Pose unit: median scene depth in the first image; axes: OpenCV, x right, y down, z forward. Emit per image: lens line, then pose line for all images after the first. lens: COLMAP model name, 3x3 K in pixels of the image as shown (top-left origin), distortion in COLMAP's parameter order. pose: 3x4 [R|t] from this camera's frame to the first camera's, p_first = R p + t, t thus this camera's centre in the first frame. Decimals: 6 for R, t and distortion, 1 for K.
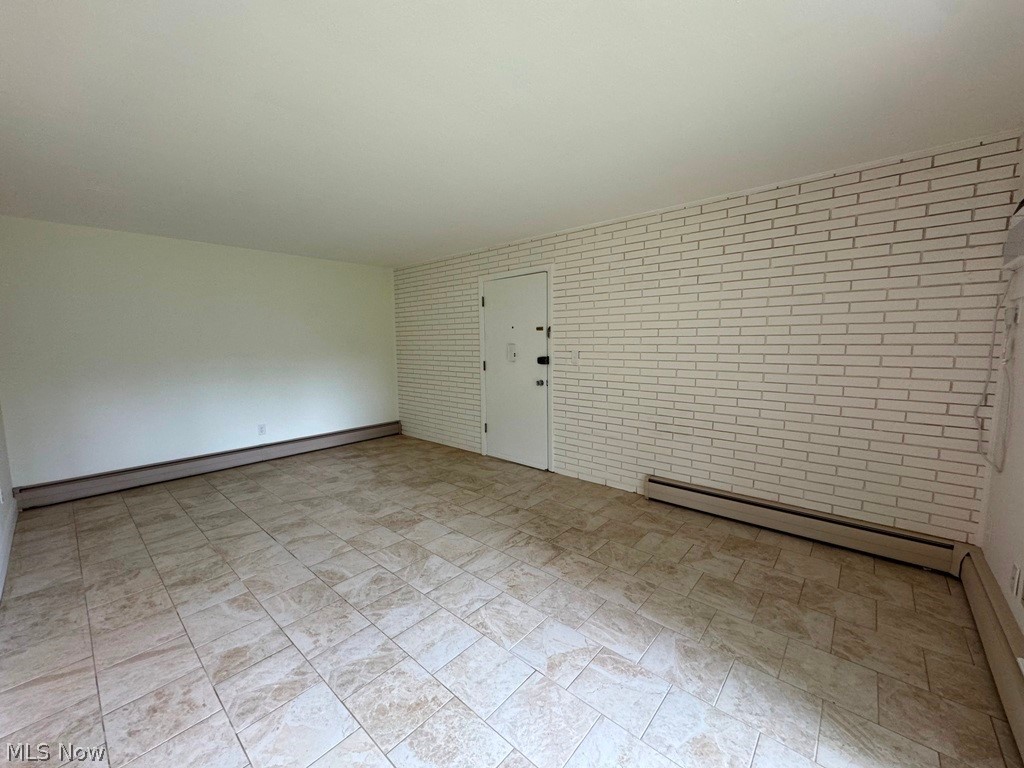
lens RADIAL K [[406.0, 0, 512.0], [0, 406.0, 384.0], [0, 0, 1]] dist [-0.003465, 0.000652]
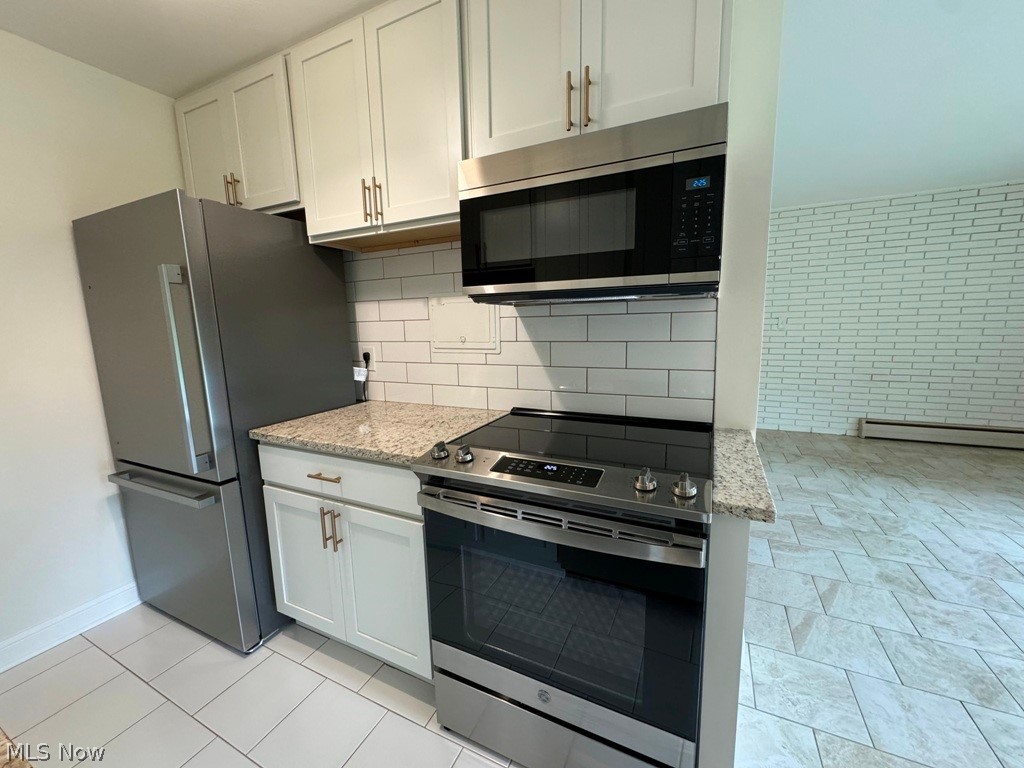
lens RADIAL K [[406.0, 0, 512.0], [0, 406.0, 384.0], [0, 0, 1]] dist [-0.003465, 0.000652]
pose [[0.963007, -0.052307, 0.264349, -1.239512], [0.042487, 0.998183, 0.042734, 0.032989], [-0.266104, -0.029922, 0.963480, 0.148480]]
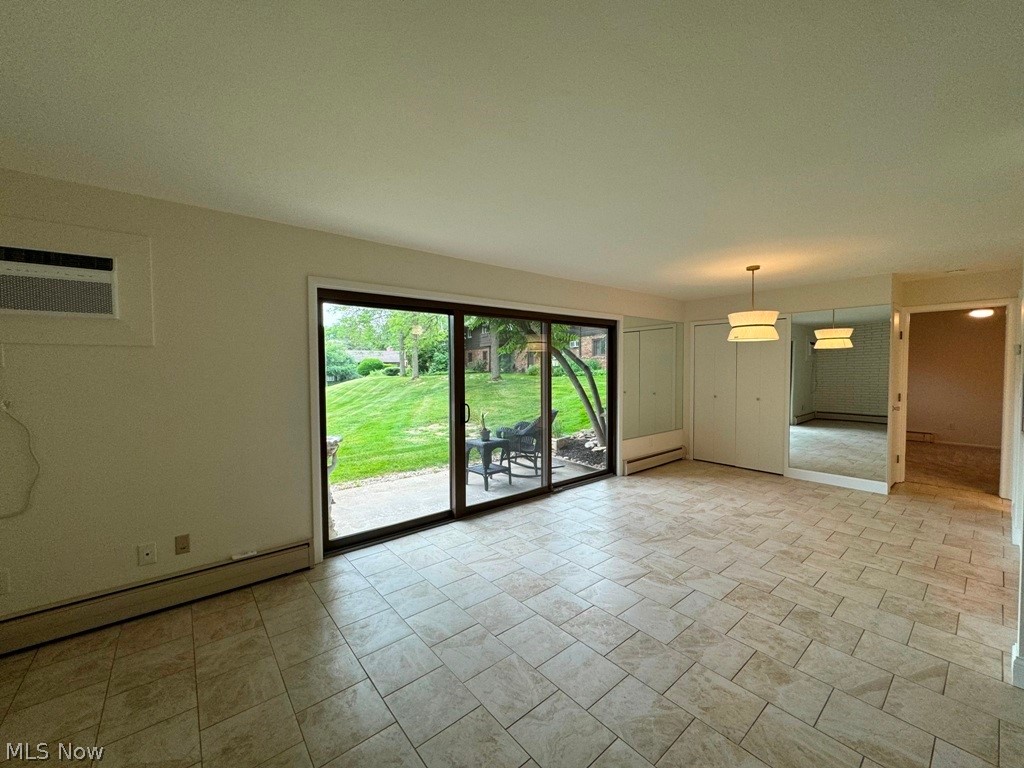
lens RADIAL K [[406.0, 0, 512.0], [0, 406.0, 384.0], [0, 0, 1]] dist [-0.003465, 0.000652]
pose [[-0.987536, 0.012540, 0.156892, -0.120385], [0.035688, 0.988698, 0.145609, -0.149908], [-0.153293, 0.149393, -0.976823, 1.278917]]
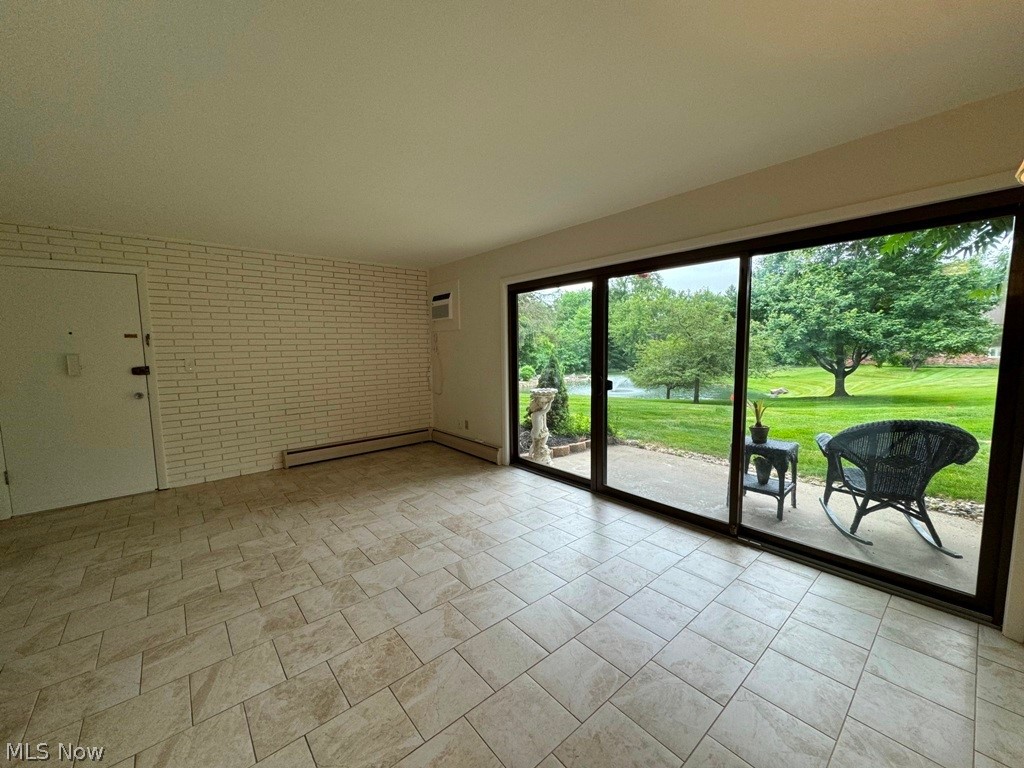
lens RADIAL K [[406.0, 0, 512.0], [0, 406.0, 384.0], [0, 0, 1]] dist [-0.003465, 0.000652]
pose [[0.140012, -0.087277, 0.986296, -1.045944], [0.120166, 0.990243, 0.070568, 0.010146], [-0.982831, 0.108638, 0.149134, 0.077847]]
